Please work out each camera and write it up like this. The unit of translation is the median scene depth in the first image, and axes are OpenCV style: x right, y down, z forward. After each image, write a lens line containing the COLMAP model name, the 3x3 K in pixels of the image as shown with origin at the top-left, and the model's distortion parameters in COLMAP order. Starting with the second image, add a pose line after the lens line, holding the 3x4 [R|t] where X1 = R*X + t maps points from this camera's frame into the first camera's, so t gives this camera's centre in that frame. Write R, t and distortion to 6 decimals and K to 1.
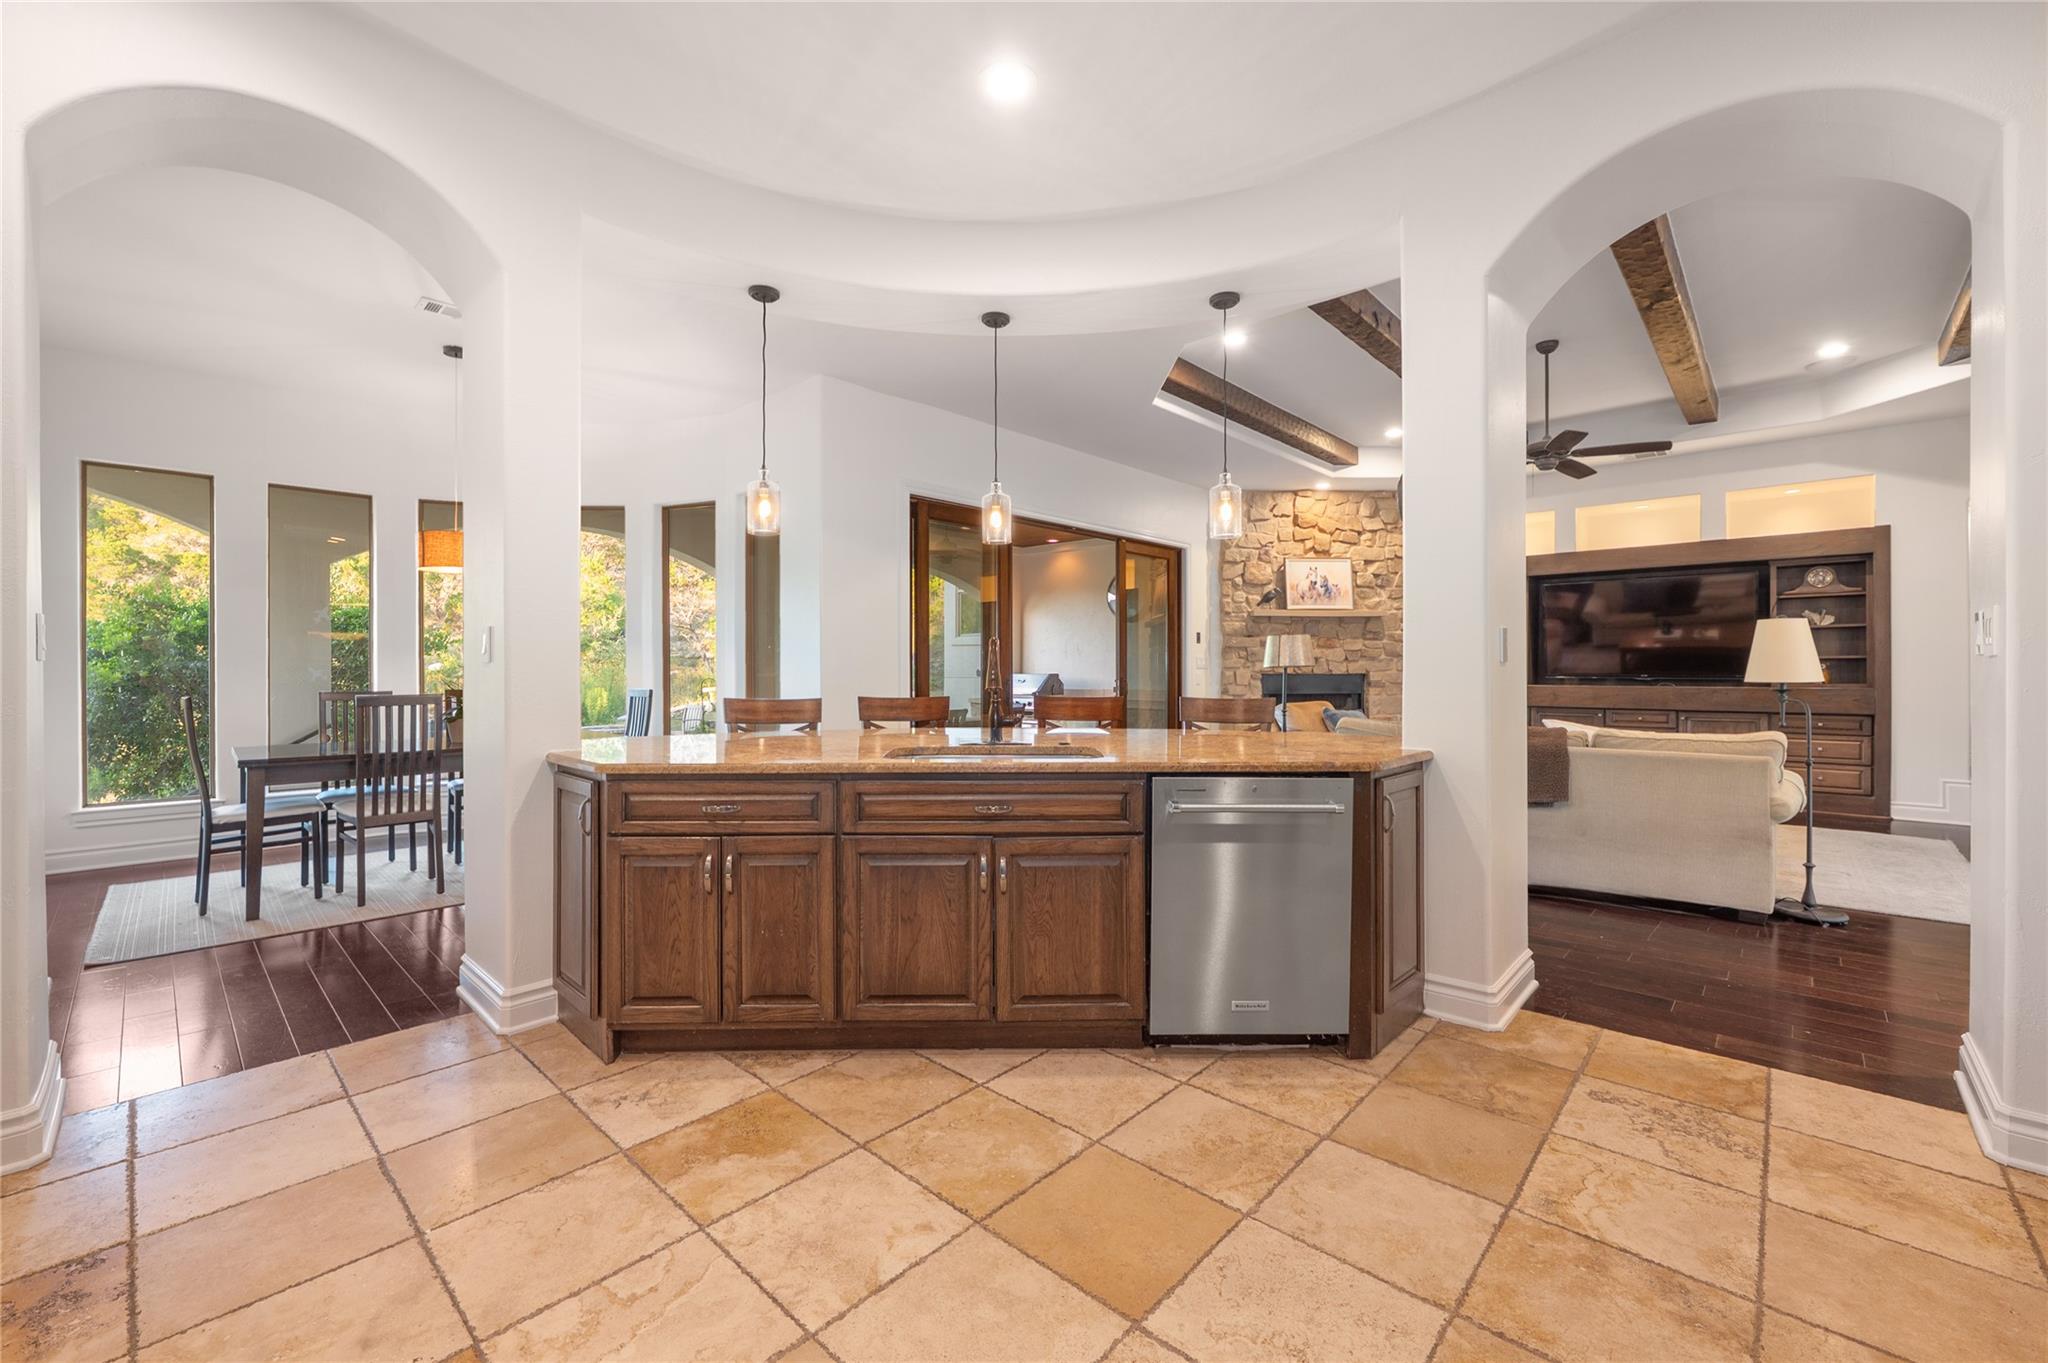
lens RADIAL K [[828.5, 0, 1022.3], [0, 828.5, 672.2], [0, 0, 1]] dist [-0.001981, -0.000321]
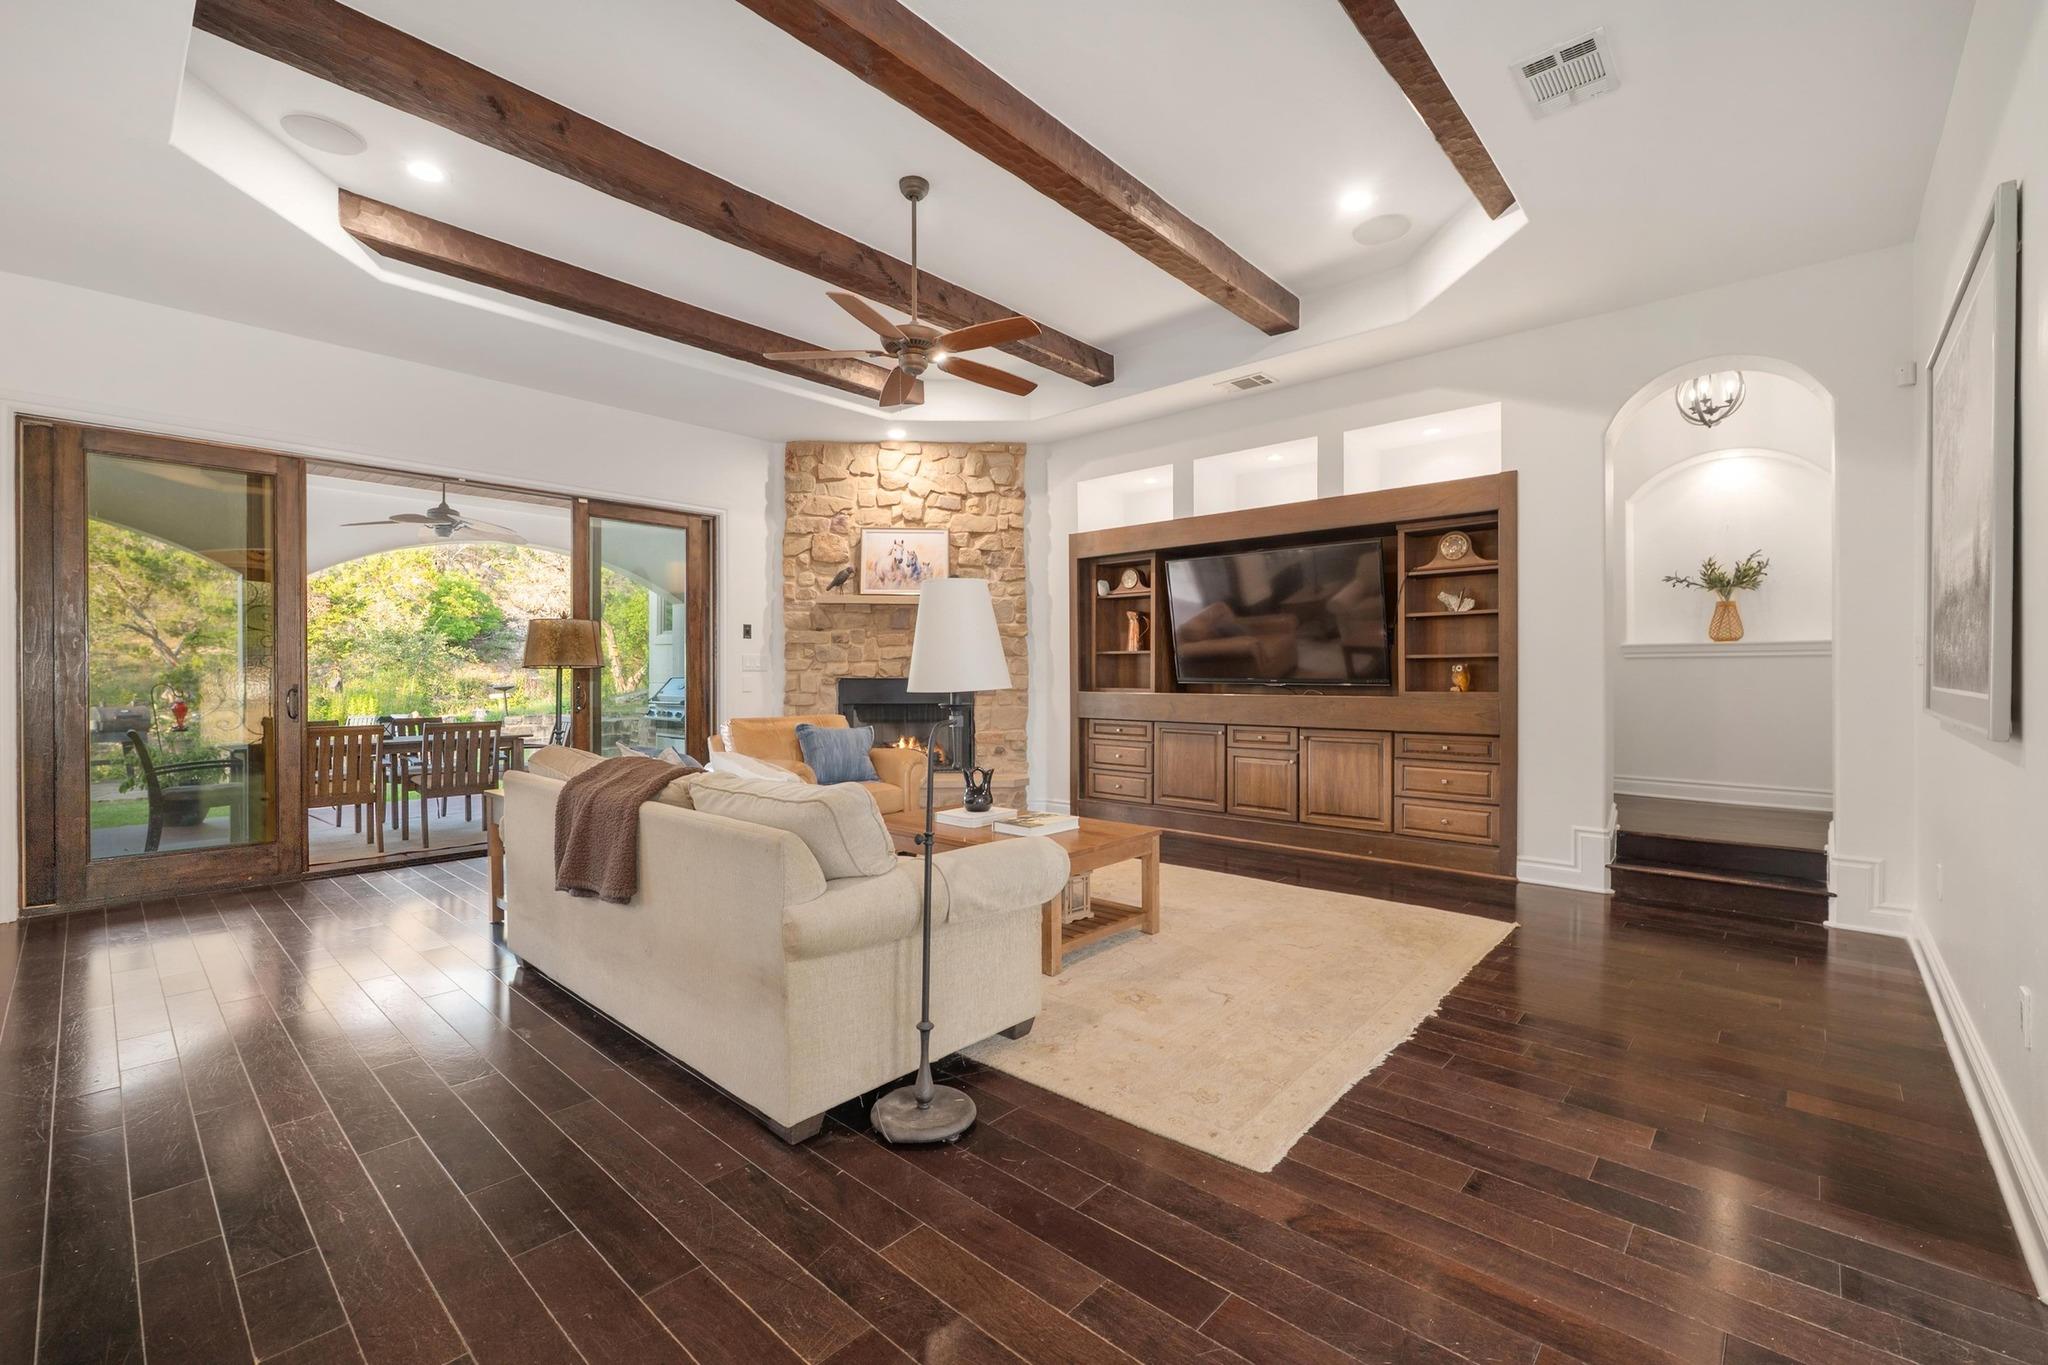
lens RADIAL K [[860.6, 0, 1014.7], [0, 860.6, 682.6], [0, 0, 1]] dist [0.004178, 0.000287]
pose [[0.999989, 0.001245, 0.004431, 0.457256], [-0.001286, 0.999956, 0.009294, -0.000924], [-0.004419, -0.009299, 0.999947, 0.190236]]
